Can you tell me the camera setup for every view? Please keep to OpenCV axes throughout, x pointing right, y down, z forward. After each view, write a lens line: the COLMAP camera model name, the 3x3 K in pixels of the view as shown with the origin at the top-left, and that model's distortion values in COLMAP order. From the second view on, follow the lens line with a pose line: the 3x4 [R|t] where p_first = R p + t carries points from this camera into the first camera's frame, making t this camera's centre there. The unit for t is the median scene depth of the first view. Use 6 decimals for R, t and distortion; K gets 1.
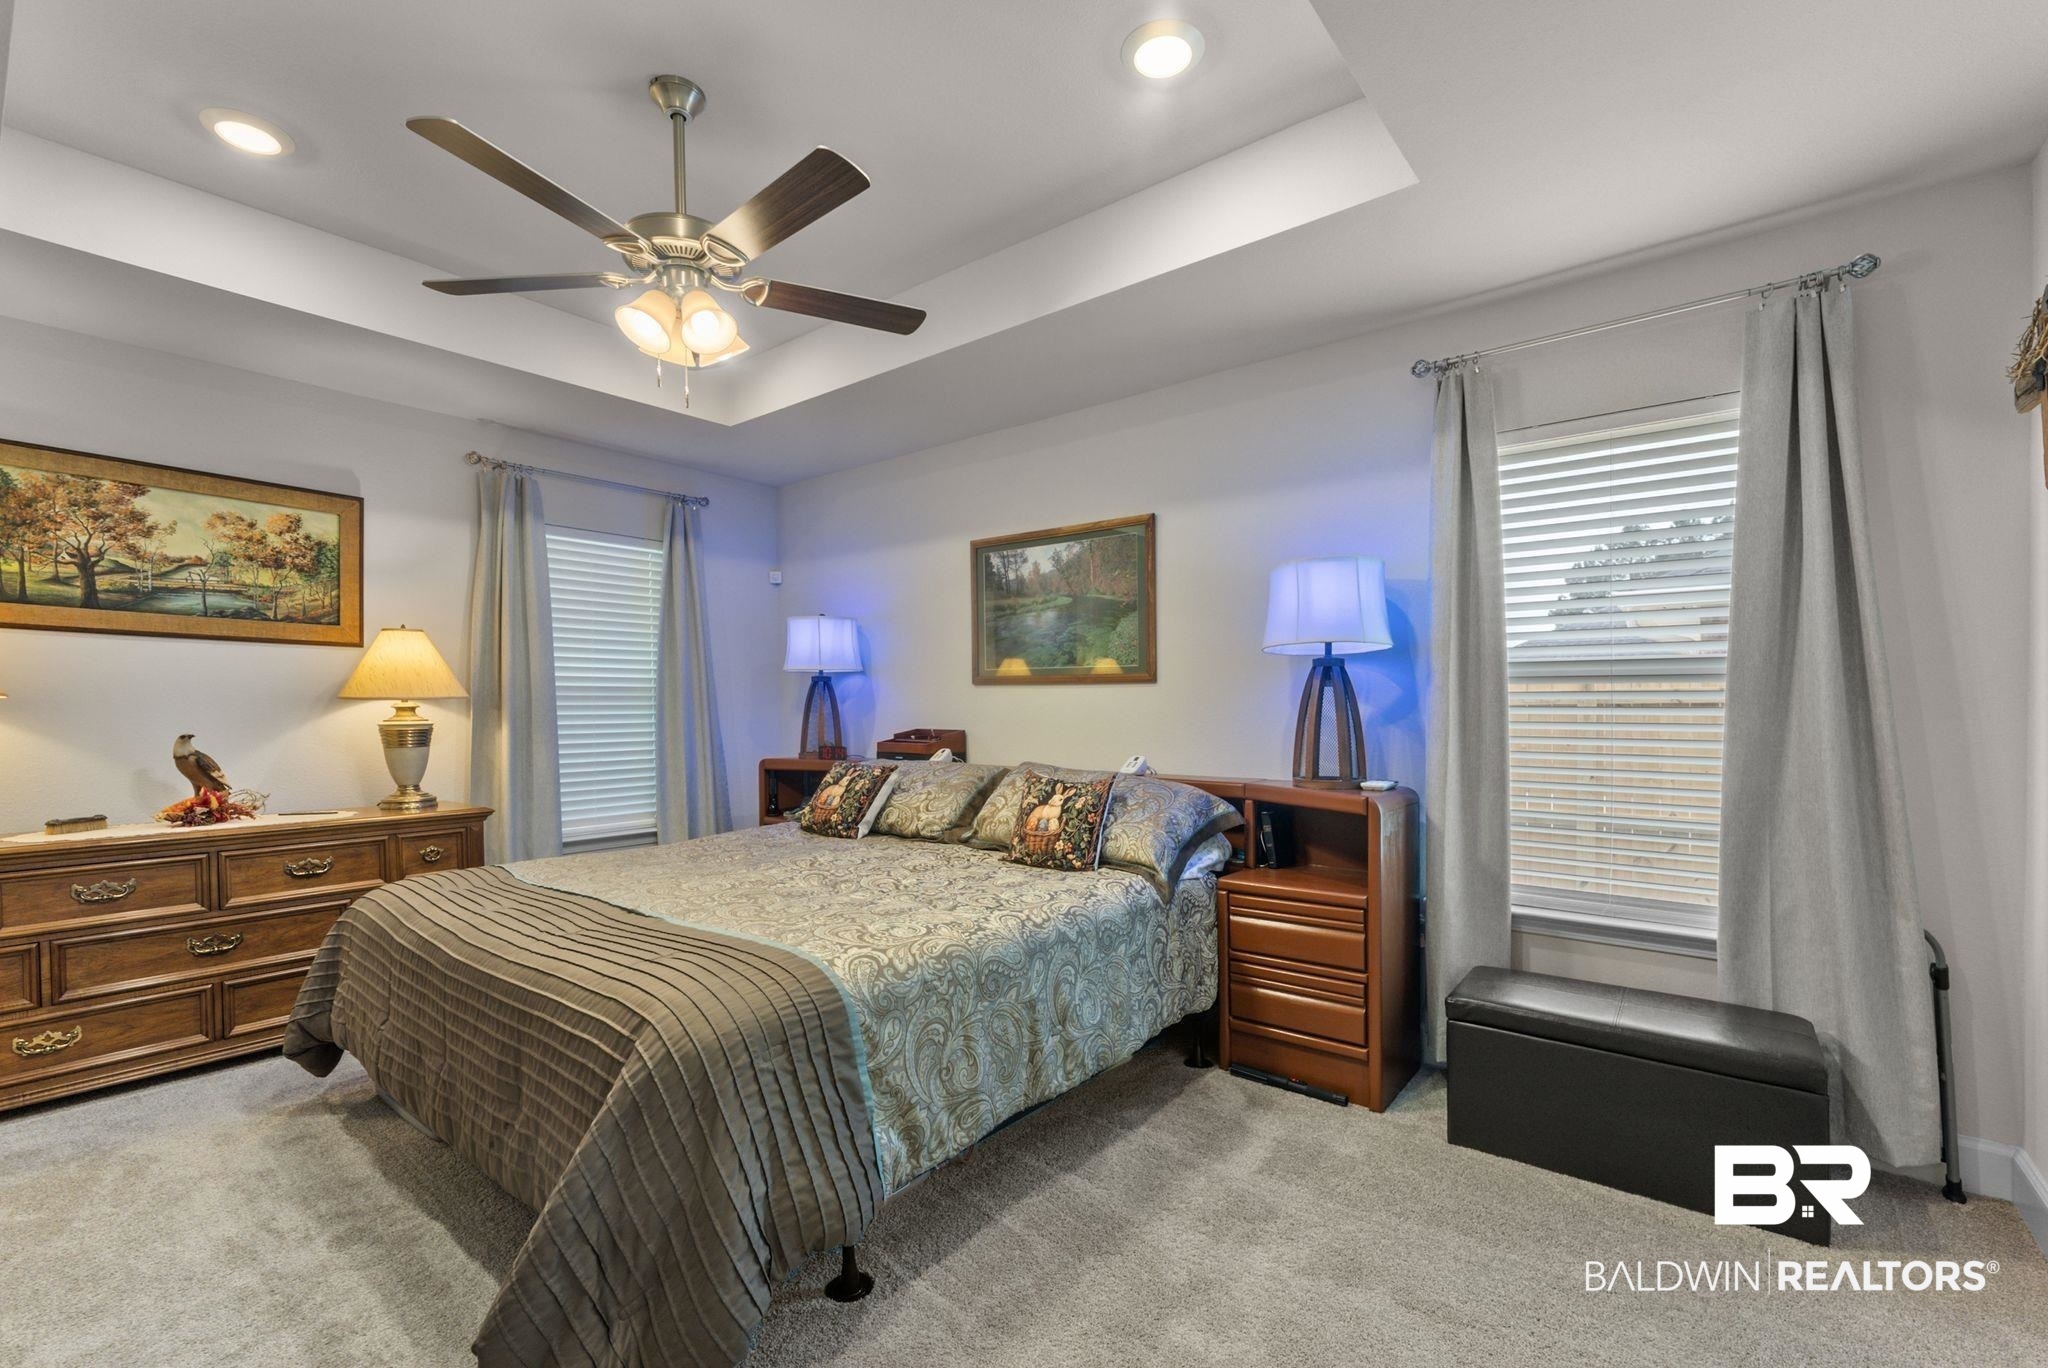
lens RADIAL K [[897.9, 0, 980.6], [0, 897.9, 716.3], [0, 0, 1]] dist [-0.000976, -0.000454]
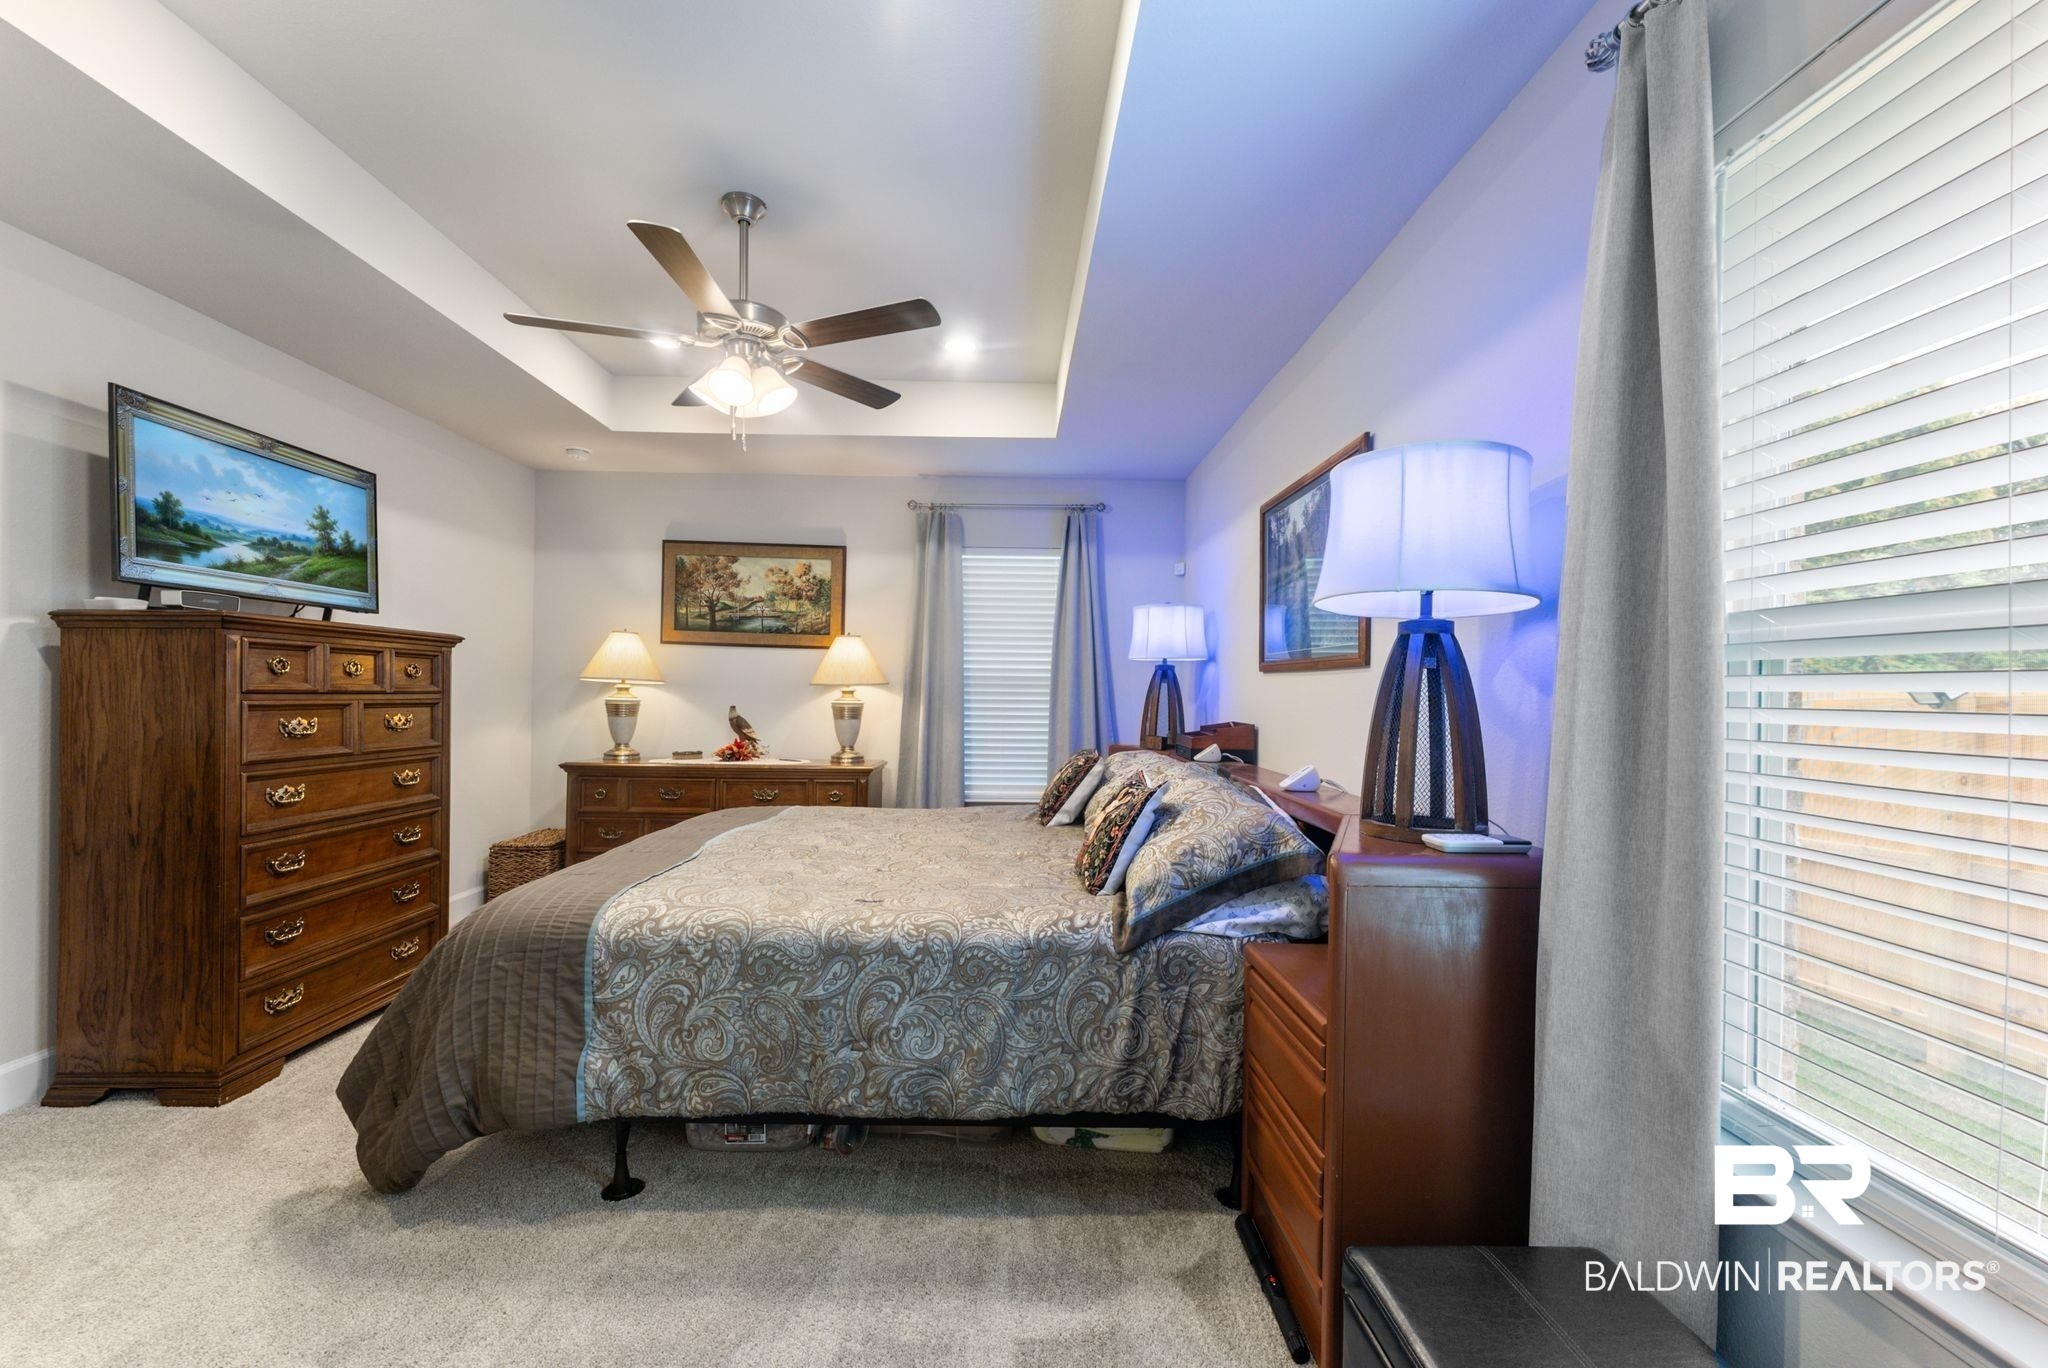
lens RADIAL K [[829.7, 0, 1032.0], [0, 829.7, 694.6], [0, 0, 1]] dist [-0.000478, 0.001569]
pose [[0.647598, 0.012573, -0.761878, 0.583416], [-0.025567, 0.999659, -0.005235, -0.005156], [0.761553, 0.022869, 0.647699, 0.404323]]
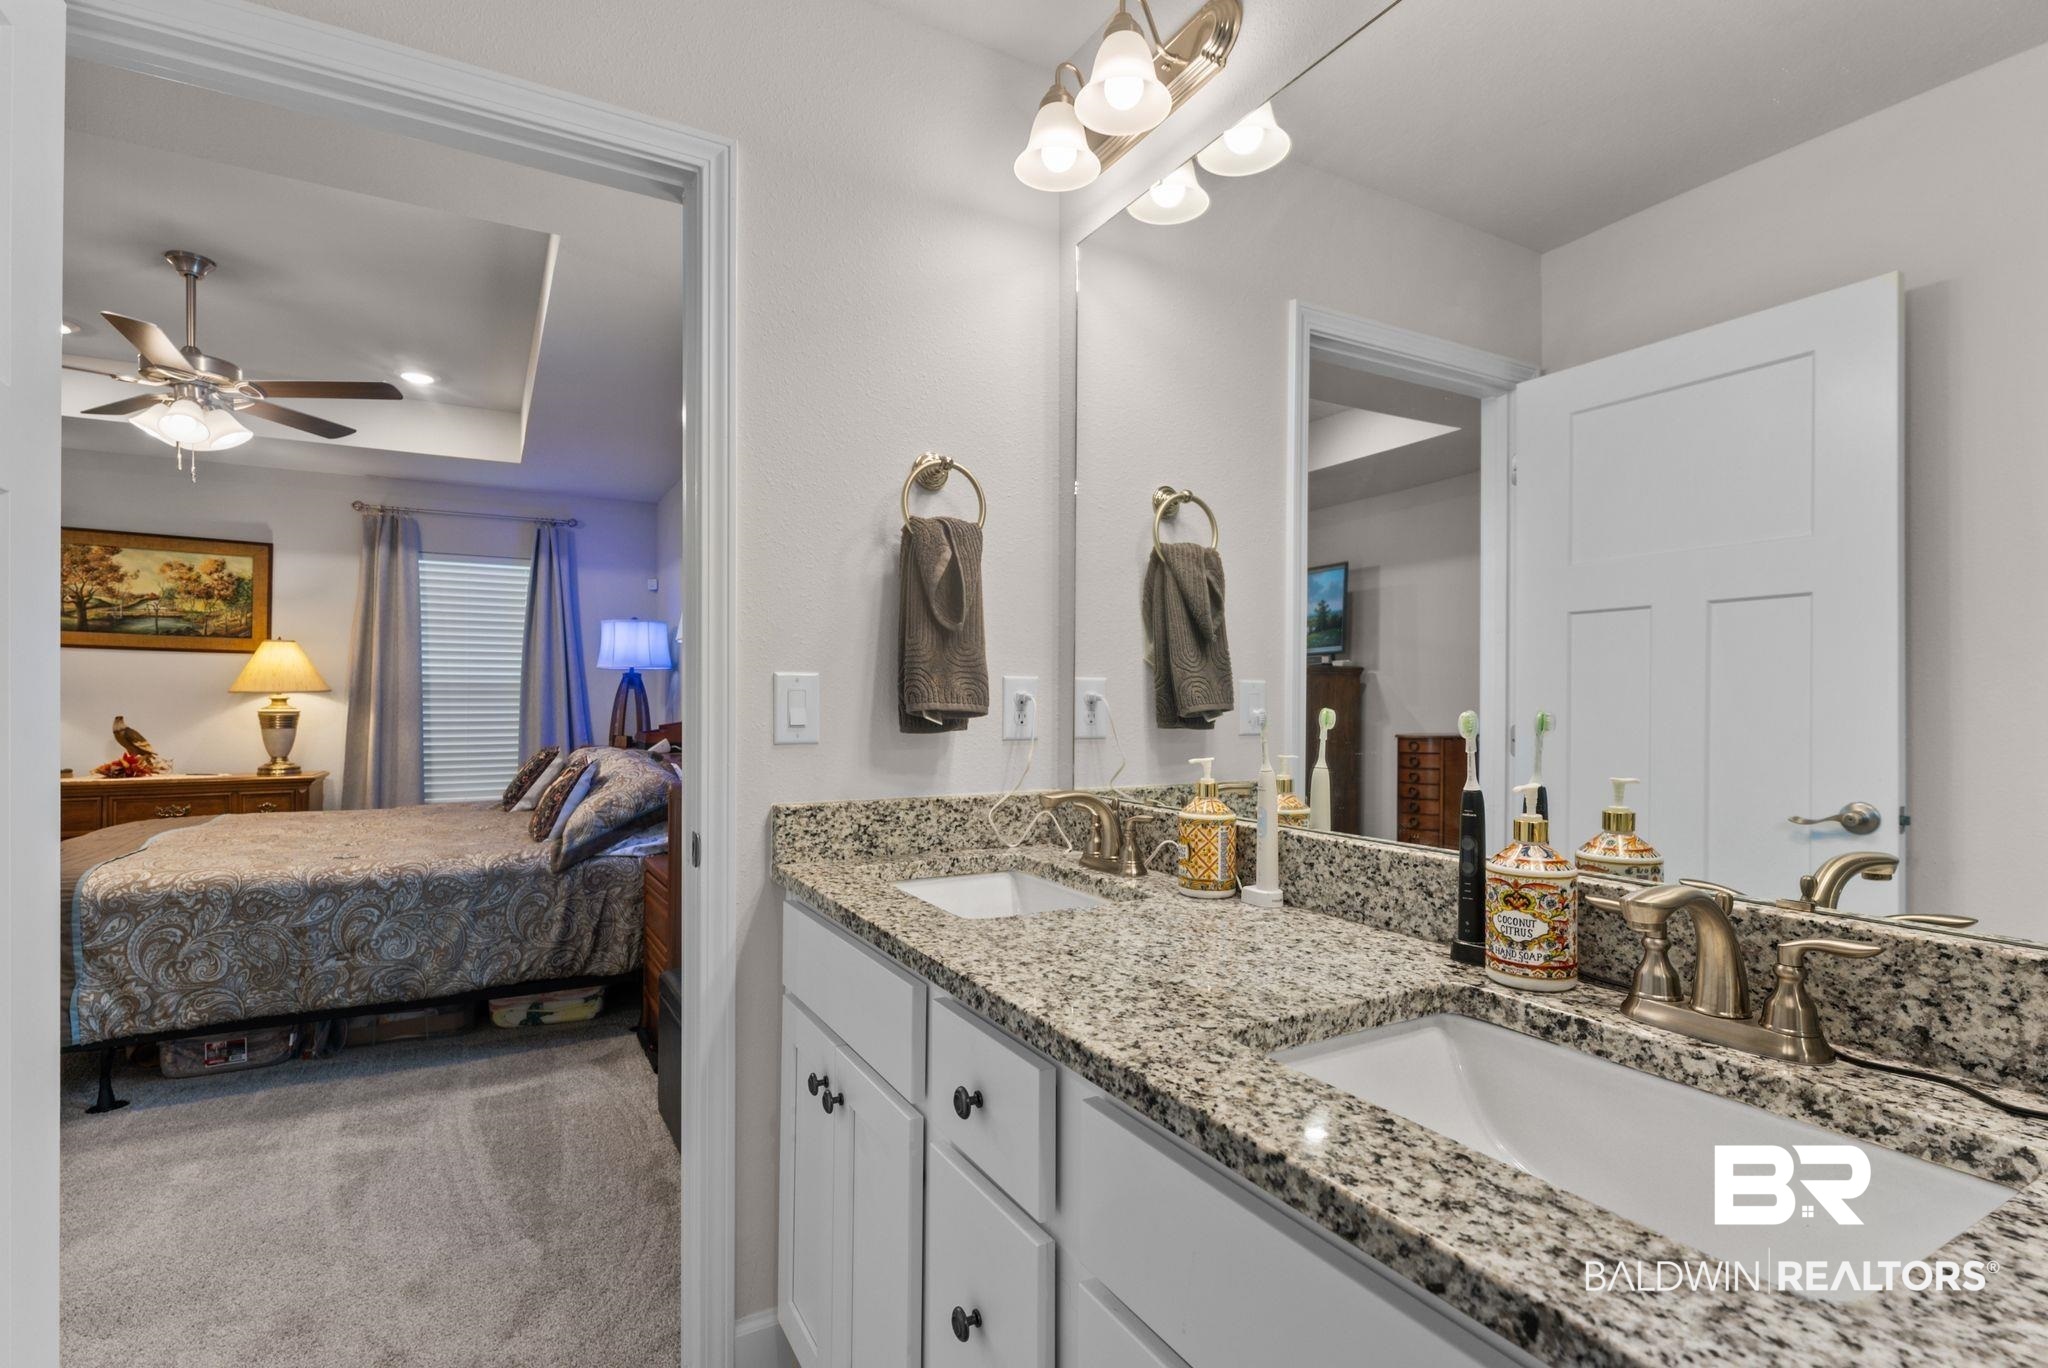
lens RADIAL K [[995.9, 0, 1044.1], [0, 995.9, 700.7], [0, 0, 1]] dist [-0.000543, -0.001568]
pose [[0.927754, 0.004291, -0.373168, 1.047816], [-0.010310, 0.999847, -0.014134, 0.002622], [0.373050, 0.016960, 0.927656, 0.052232]]
